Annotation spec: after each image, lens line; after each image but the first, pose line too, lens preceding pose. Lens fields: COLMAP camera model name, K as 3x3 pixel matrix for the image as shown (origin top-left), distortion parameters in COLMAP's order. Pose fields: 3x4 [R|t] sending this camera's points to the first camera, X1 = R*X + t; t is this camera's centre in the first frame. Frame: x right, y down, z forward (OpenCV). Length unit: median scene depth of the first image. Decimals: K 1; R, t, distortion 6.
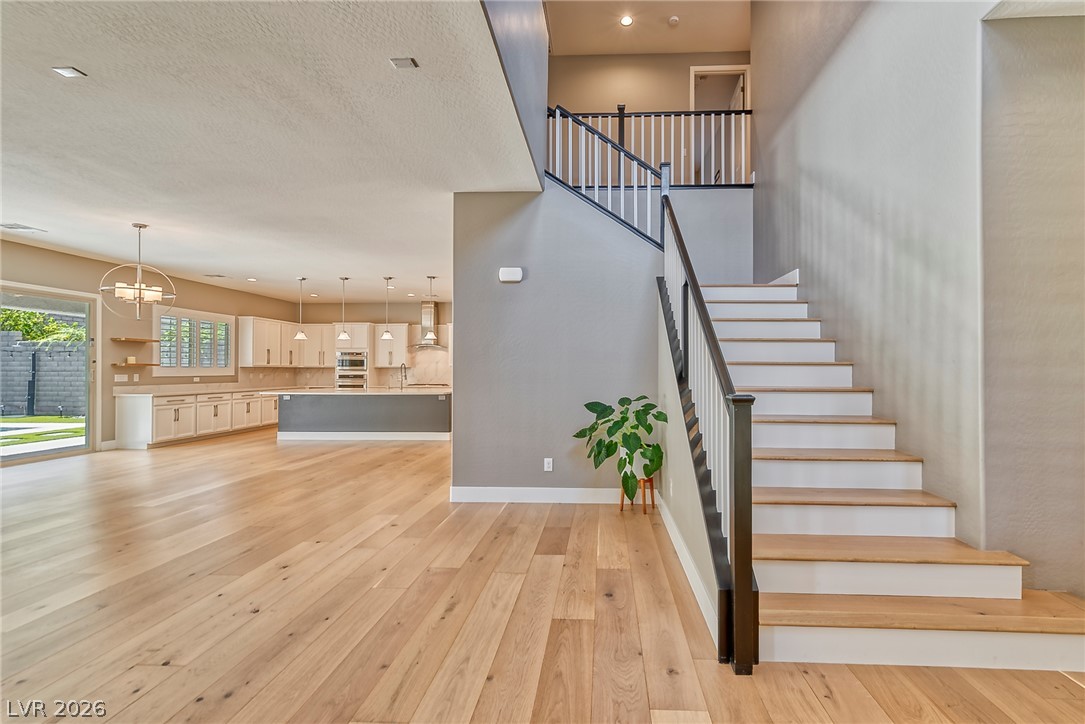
lens RADIAL K [[477.5, 0, 581.2], [0, 477.5, 374.0], [0, 0, 1]] dist [0.003482, 0.000384]
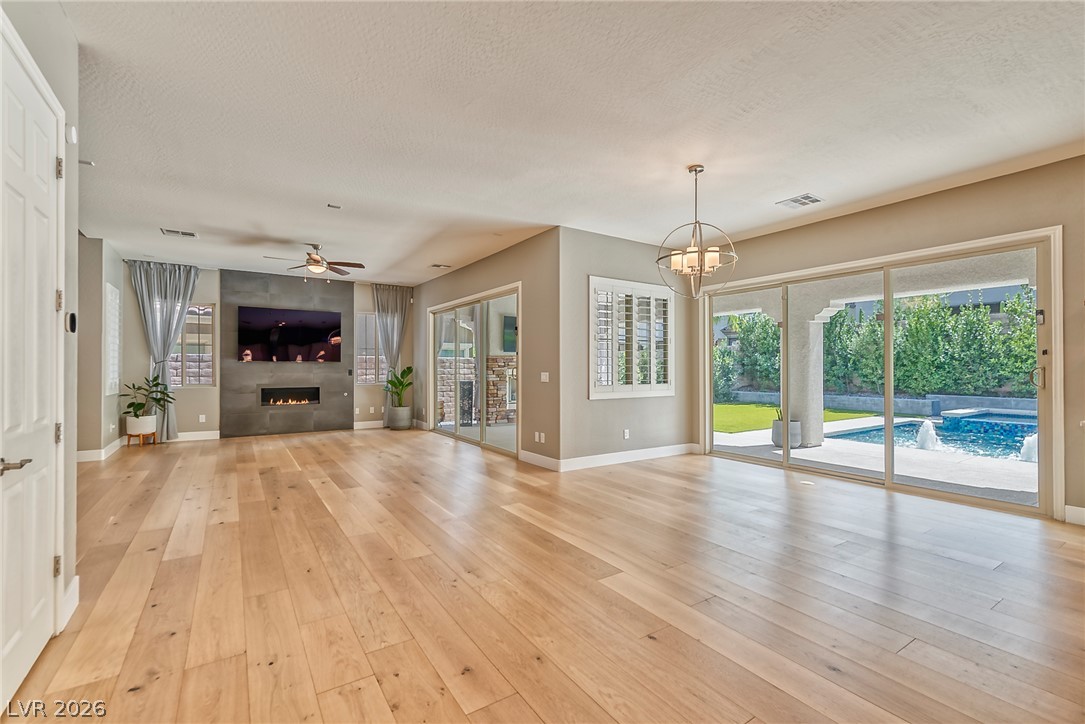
lens RADIAL K [[477.5, 0, 554.7], [0, 477.5, 362.8], [0, 0, 1]] dist [0.003482, 0.000384]
pose [[-0.805715, -0.007680, -0.592254, -0.240973], [-0.005981, 0.999970, -0.004831, -0.007815], [0.592273, -0.000350, -0.805737, 1.111968]]
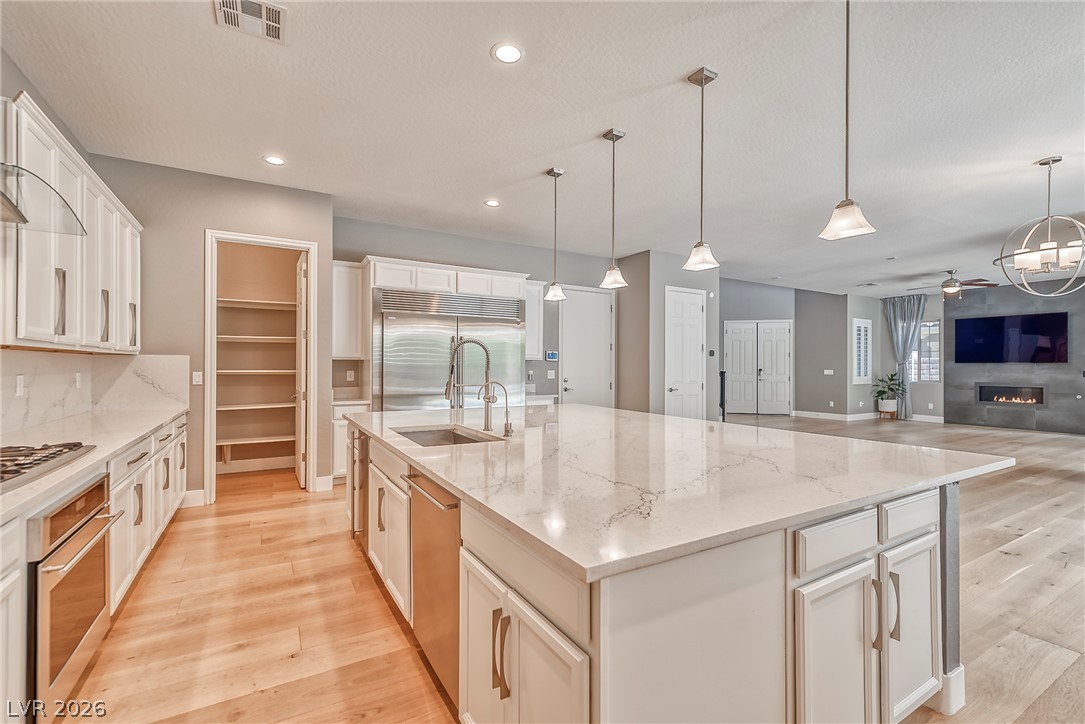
lens RADIAL K [[477.5, 0, 551.7], [0, 477.5, 359.4], [0, 0, 1]] dist [0.003482, 0.000384]
pose [[-0.544132, 0.009558, 0.838945, -0.853131], [0.001743, 0.999946, -0.010262, -0.009802], [-0.838998, -0.004122, -0.544119, 1.510671]]
